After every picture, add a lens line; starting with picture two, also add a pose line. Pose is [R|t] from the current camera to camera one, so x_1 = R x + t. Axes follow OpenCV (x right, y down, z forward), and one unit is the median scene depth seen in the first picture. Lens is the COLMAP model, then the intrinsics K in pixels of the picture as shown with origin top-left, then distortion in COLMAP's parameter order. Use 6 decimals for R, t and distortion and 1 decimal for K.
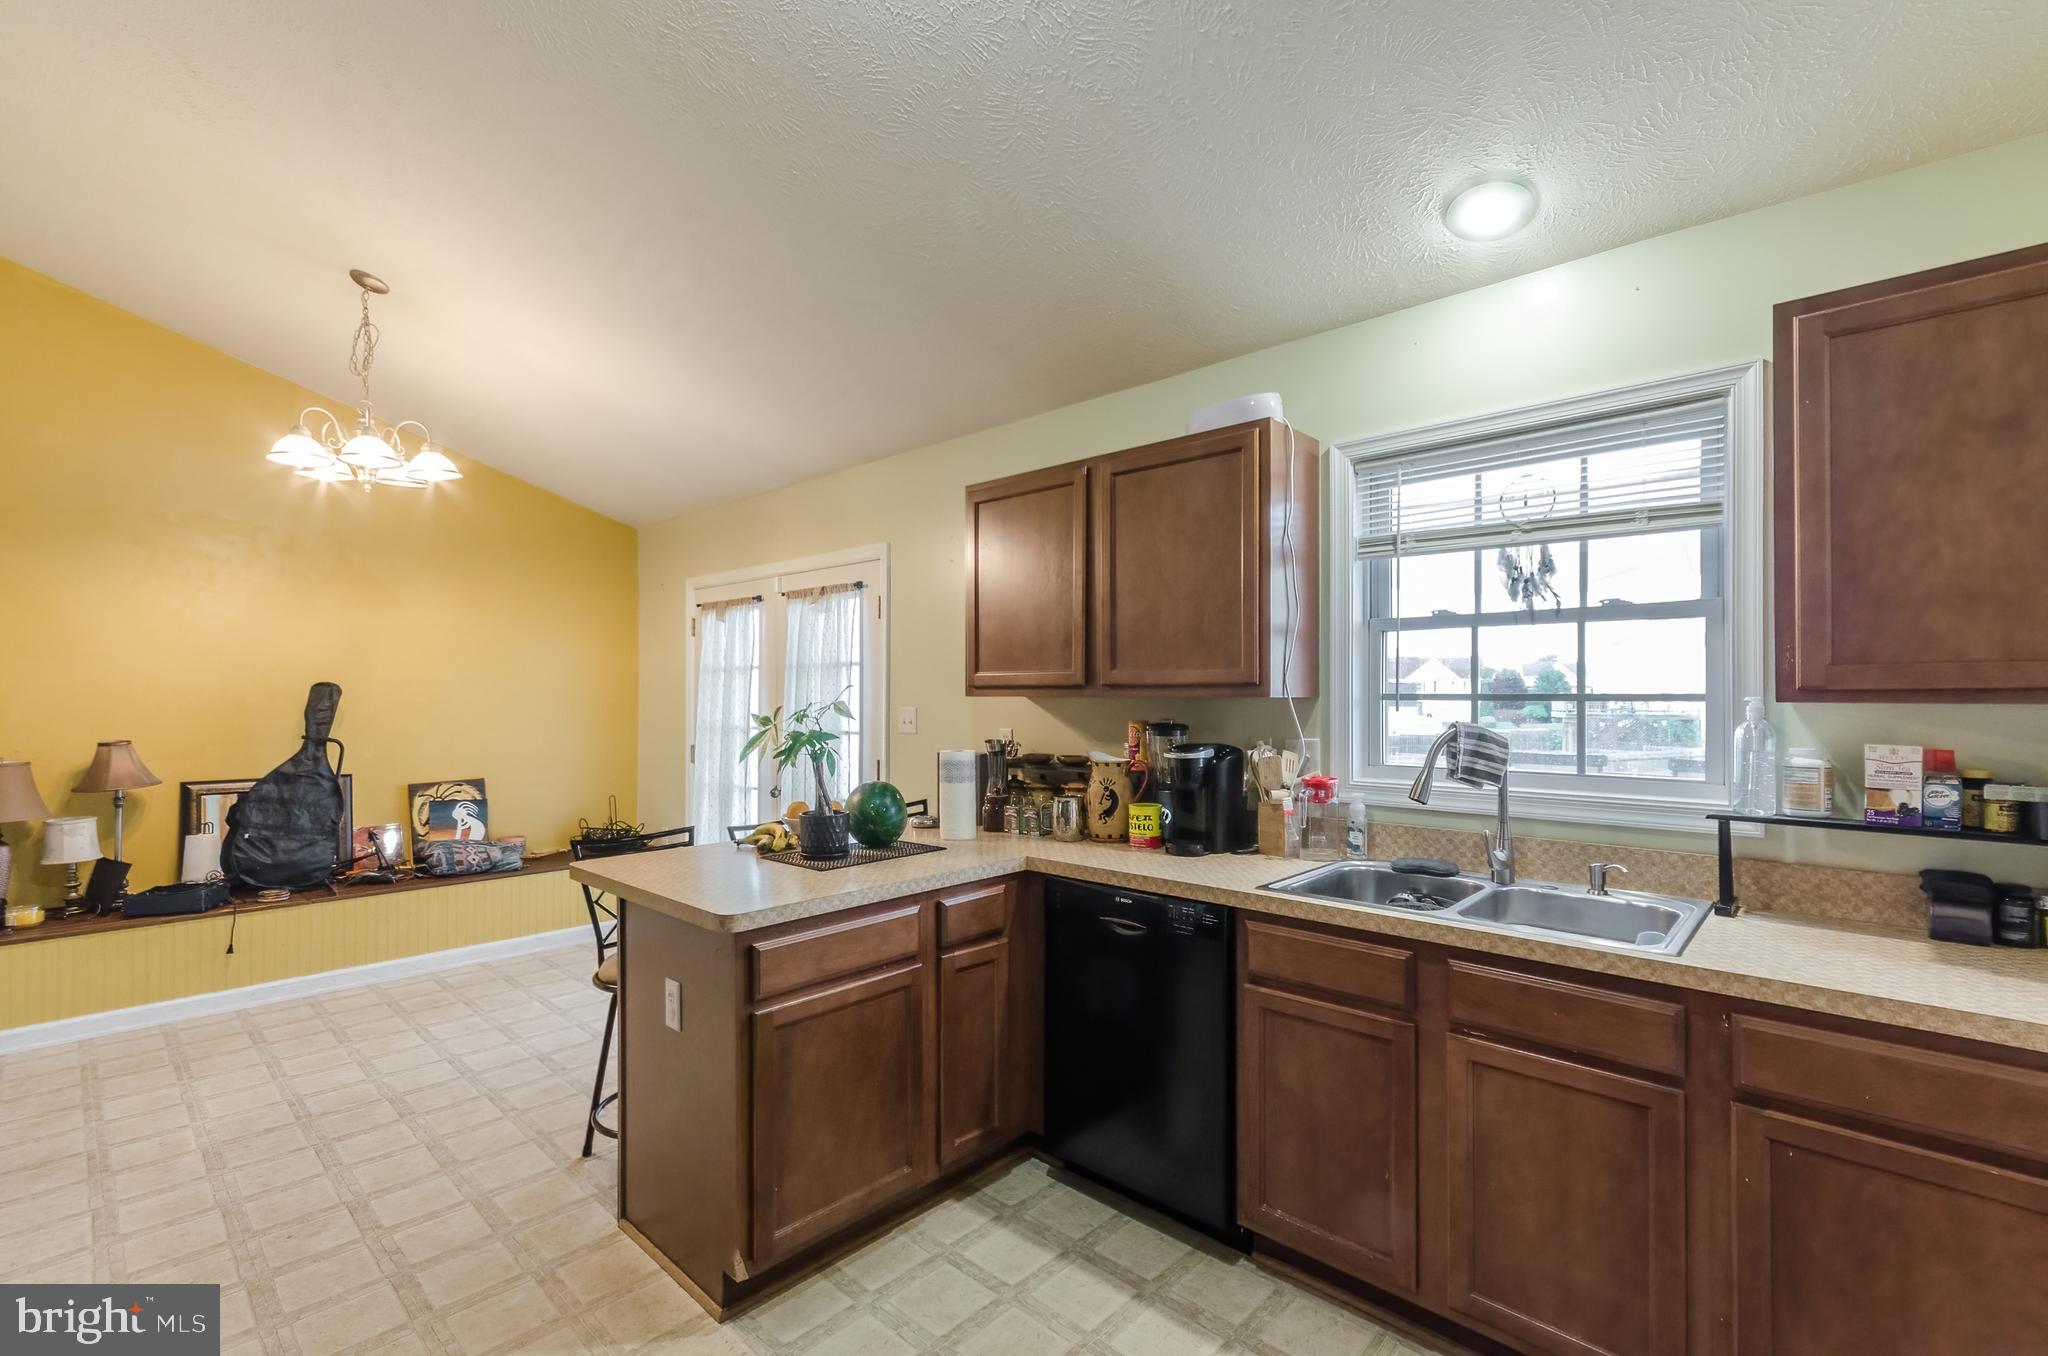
lens RADIAL K [[892.2, 0, 1053.9], [0, 892.2, 691.7], [0, 0, 1]] dist [0.003397, 0.000082]
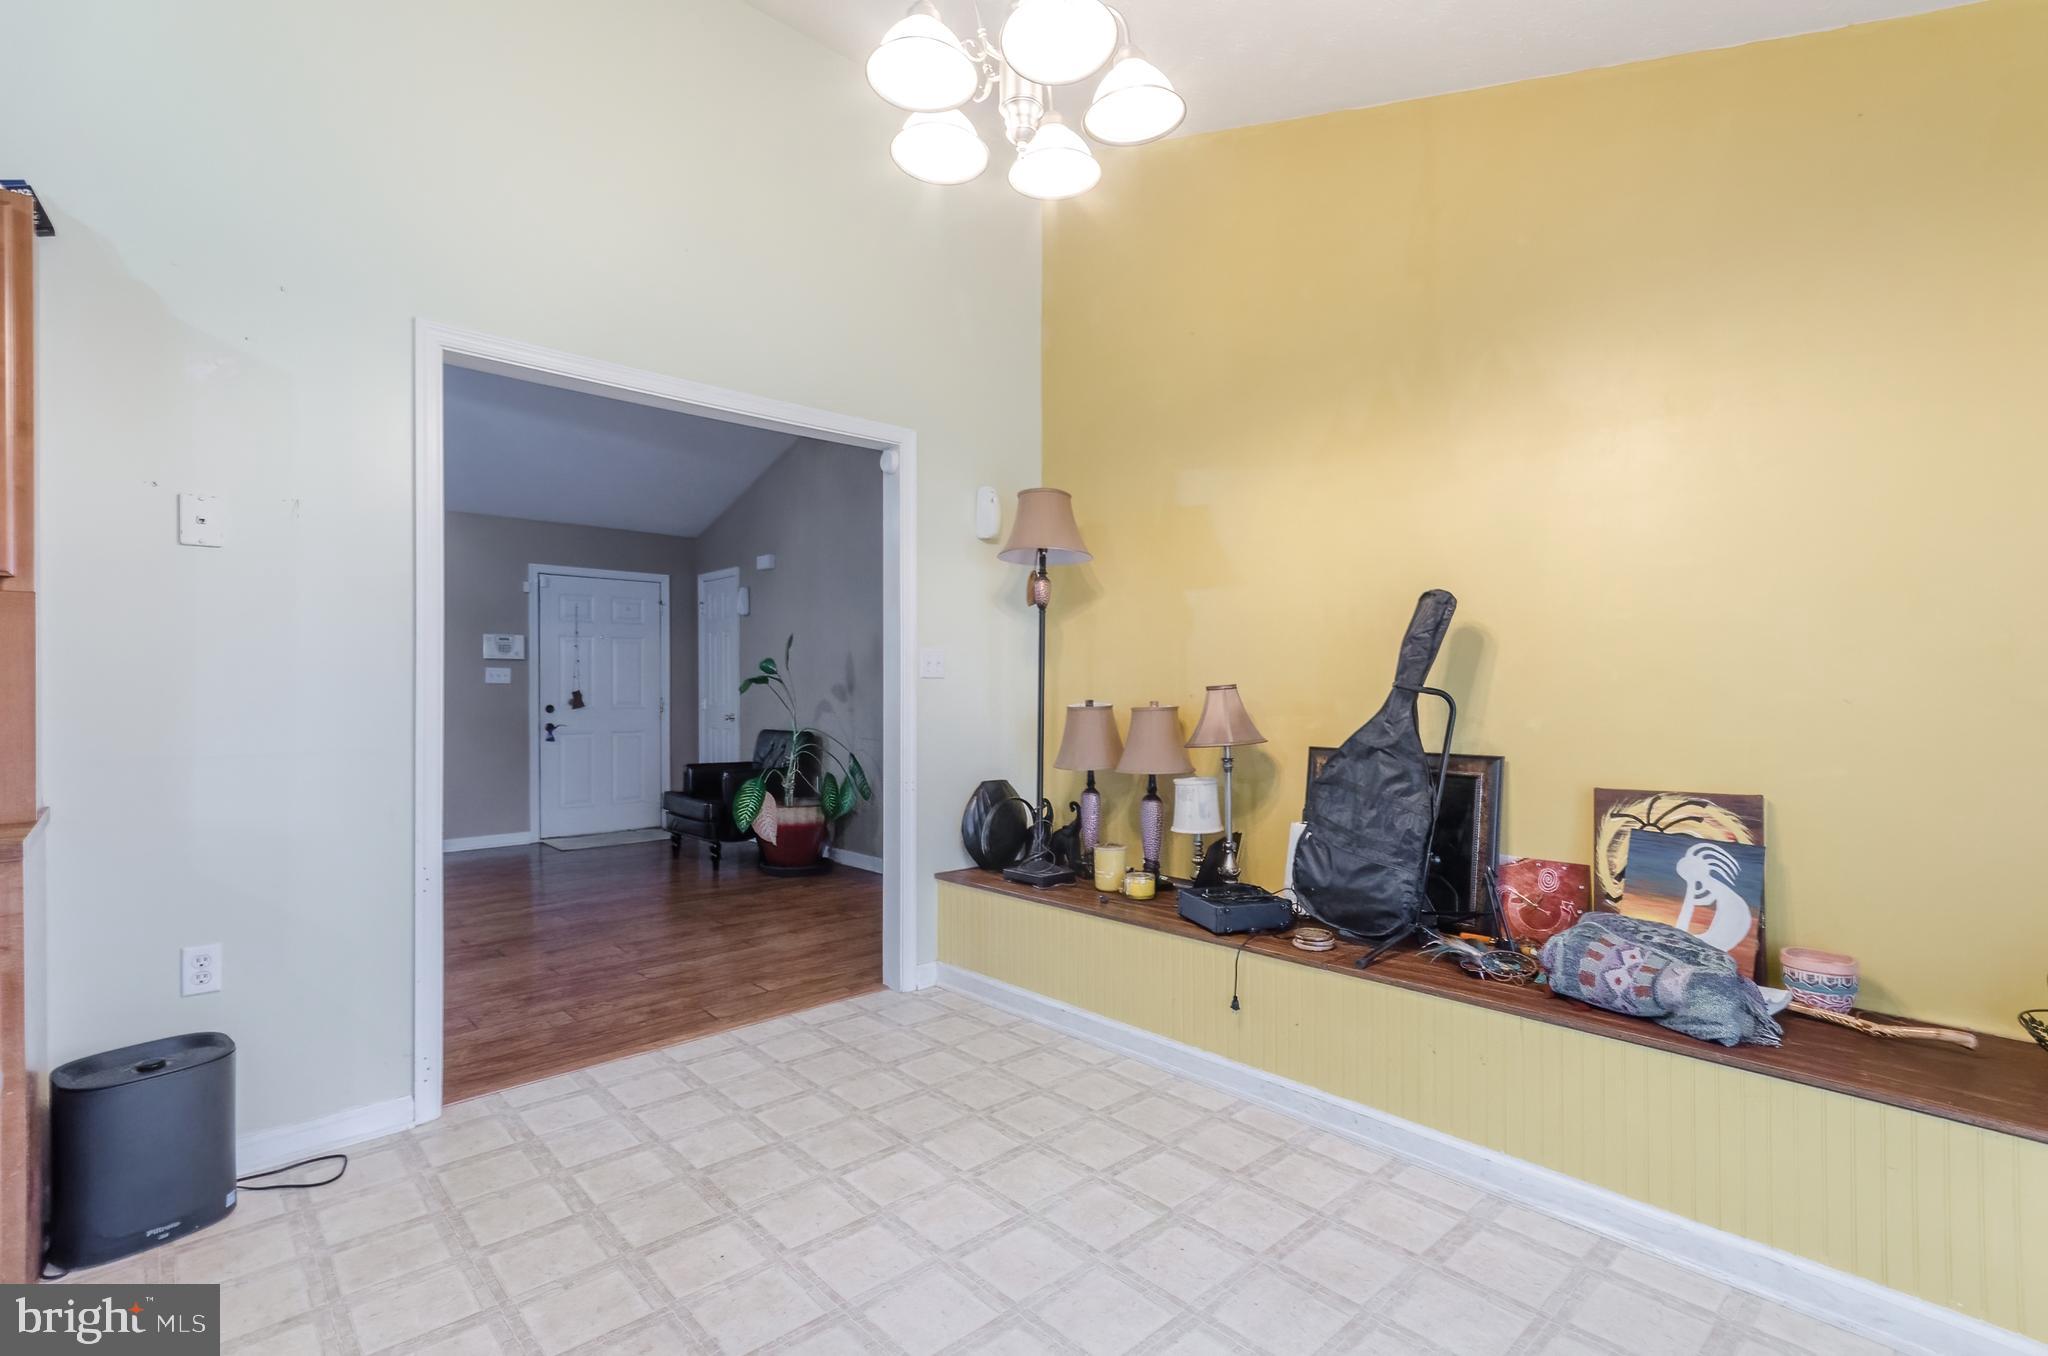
lens RADIAL K [[941.2, 0, 1059.4], [0, 941.2, 696.6], [0, 0, 1]] dist [0.001018, 0.000454]
pose [[-0.078322, 0.006648, -0.996906, -0.320460], [0.006150, 0.999962, 0.006186, 0.084309], [0.996909, -0.005646, -0.078360, 1.309875]]
